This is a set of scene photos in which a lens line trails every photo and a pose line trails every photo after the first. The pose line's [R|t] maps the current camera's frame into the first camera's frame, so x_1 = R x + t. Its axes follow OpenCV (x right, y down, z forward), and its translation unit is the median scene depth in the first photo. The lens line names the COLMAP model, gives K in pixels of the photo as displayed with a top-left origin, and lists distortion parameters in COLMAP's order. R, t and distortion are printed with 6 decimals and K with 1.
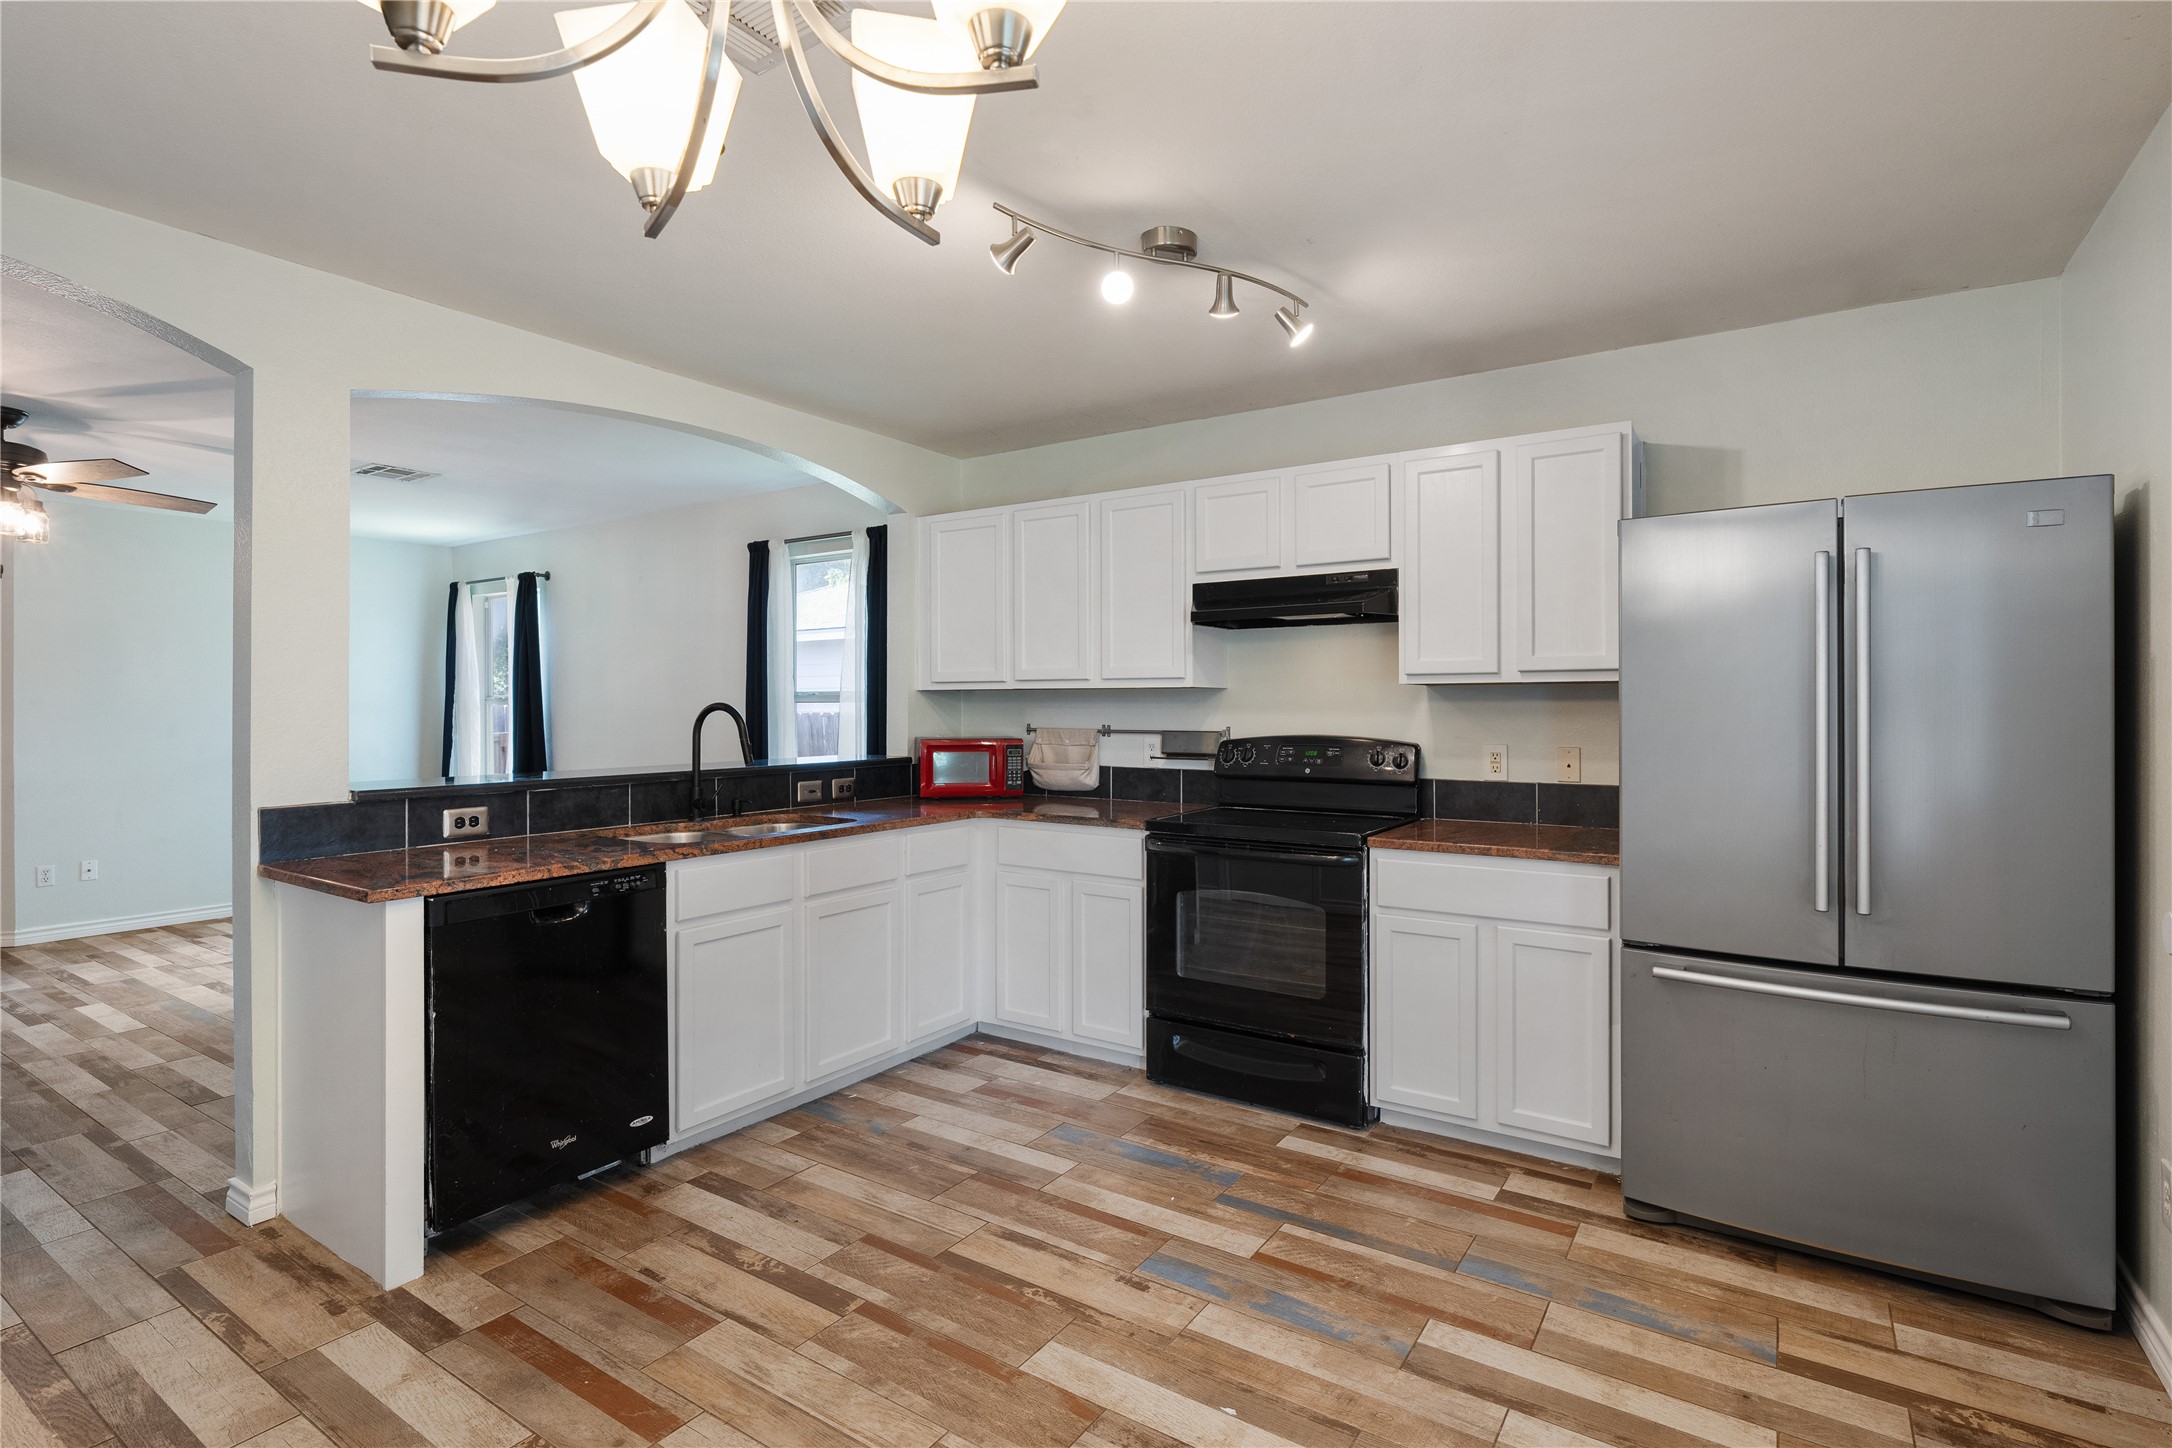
lens RADIAL K [[1041.8, 0, 1086.6], [0, 1041.8, 704.5], [0, 0, 1]] dist [0.002644, 0.000329]
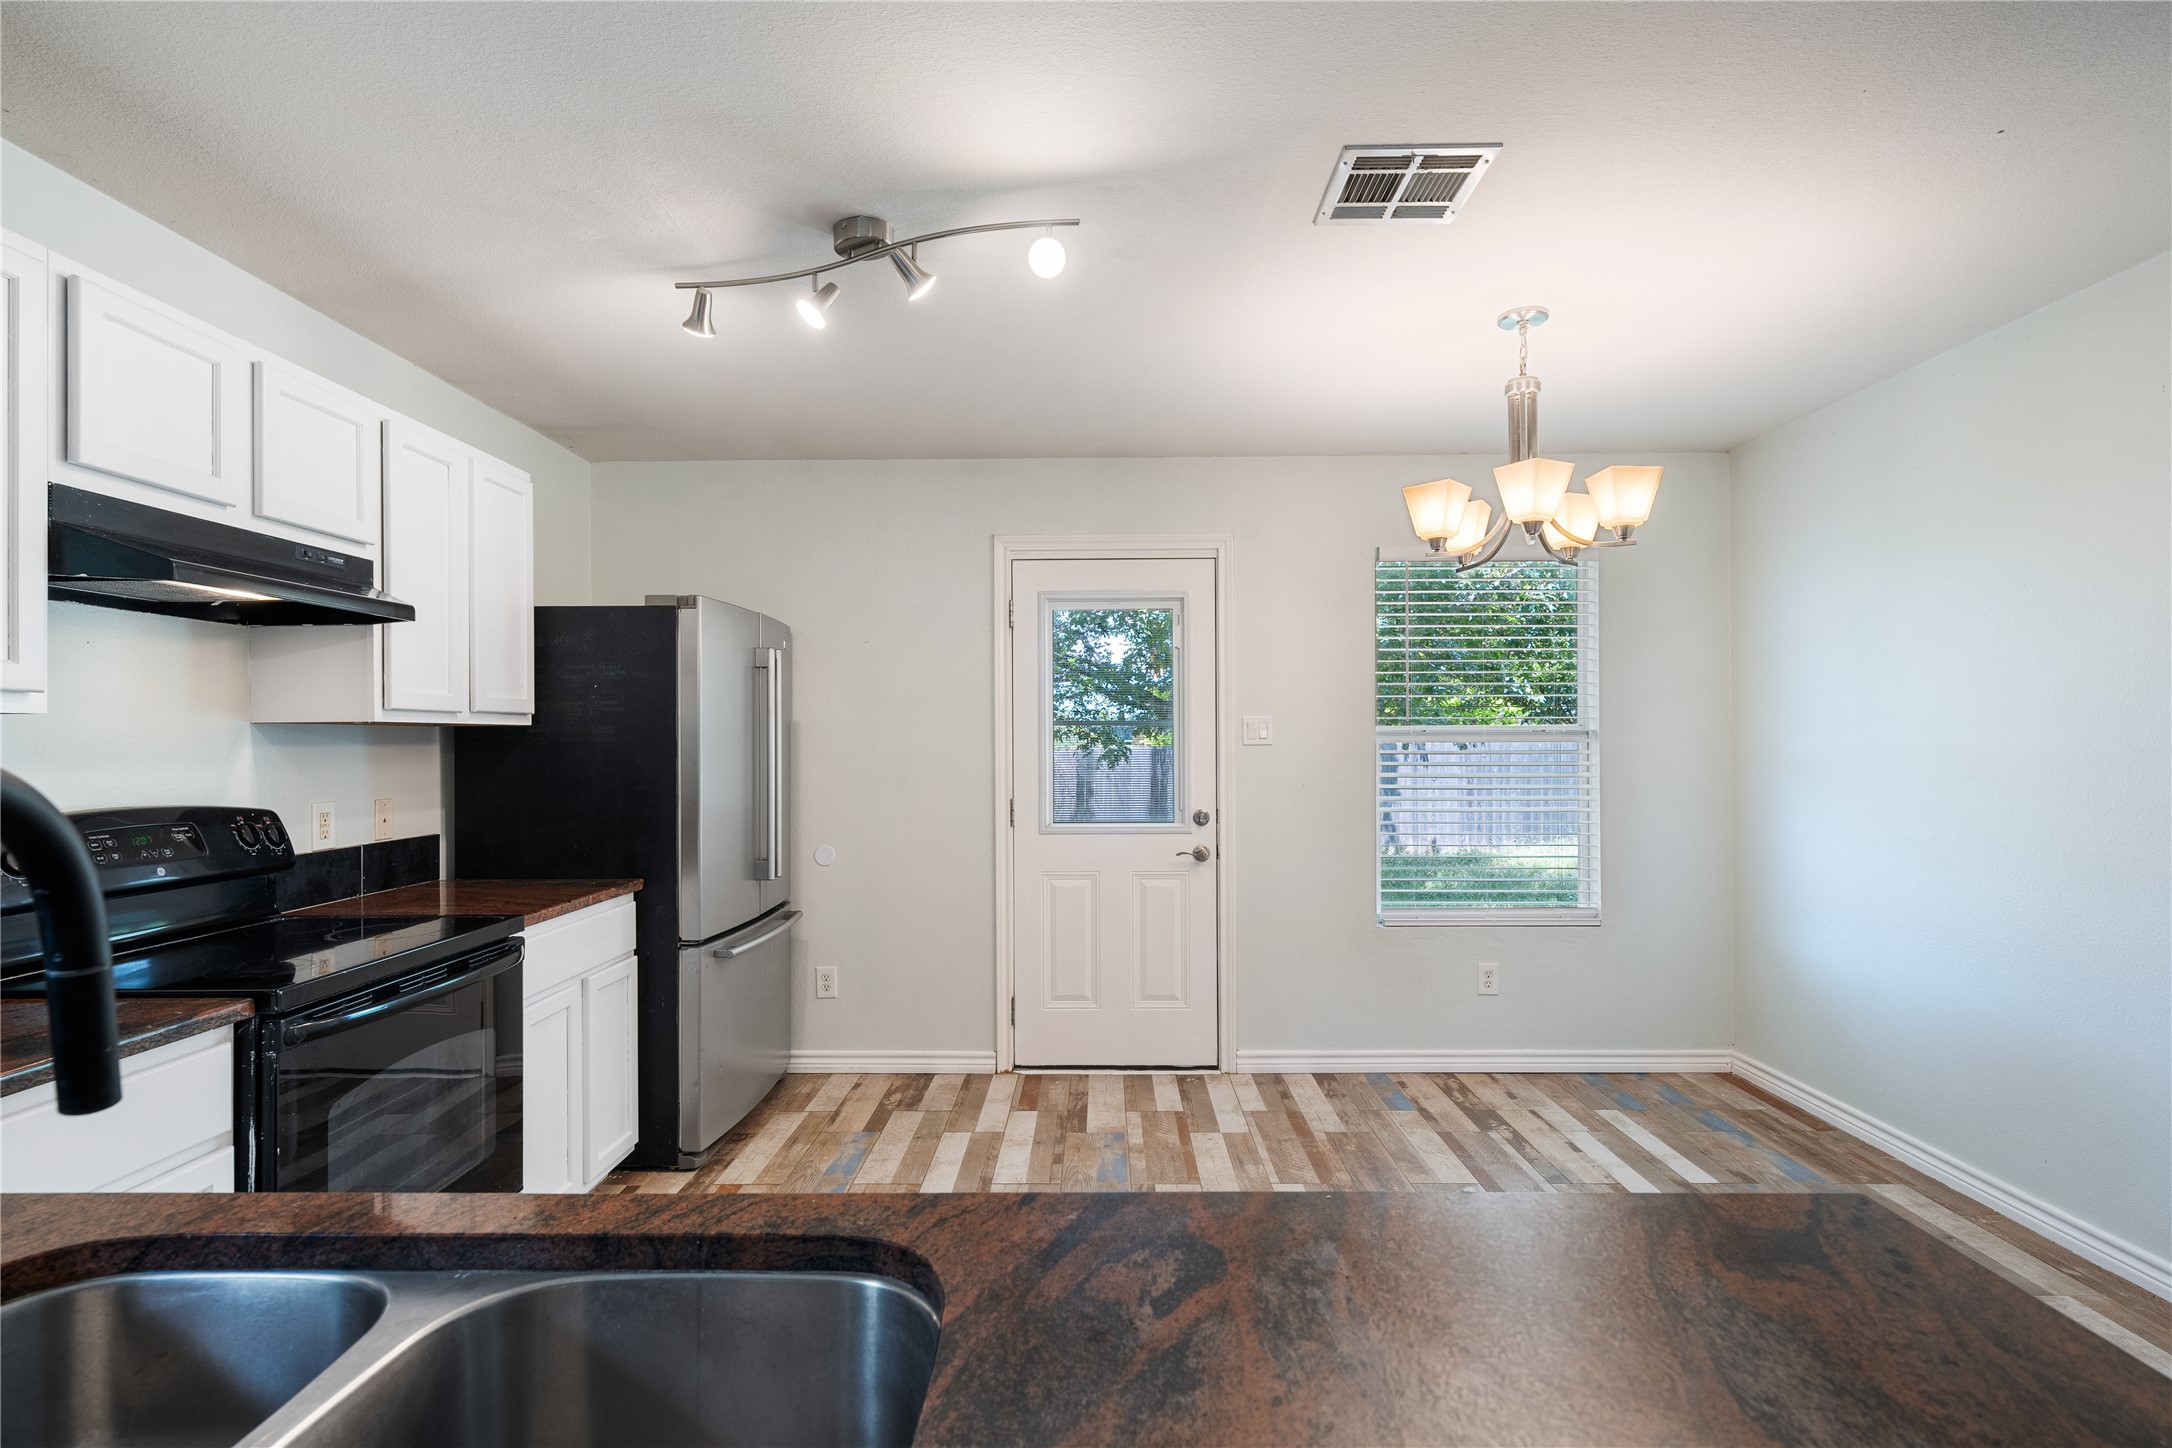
lens RADIAL K [[1041.8, 0, 1082.0], [0, 1041.8, 739.8], [0, 0, 1]] dist [0.002644, 0.000329]
pose [[-0.545255, 0.002634, 0.838266, -0.874663], [0.002972, 0.999995, -0.001209, -0.007365], [-0.838265, 0.001832, -0.545260, 1.508607]]
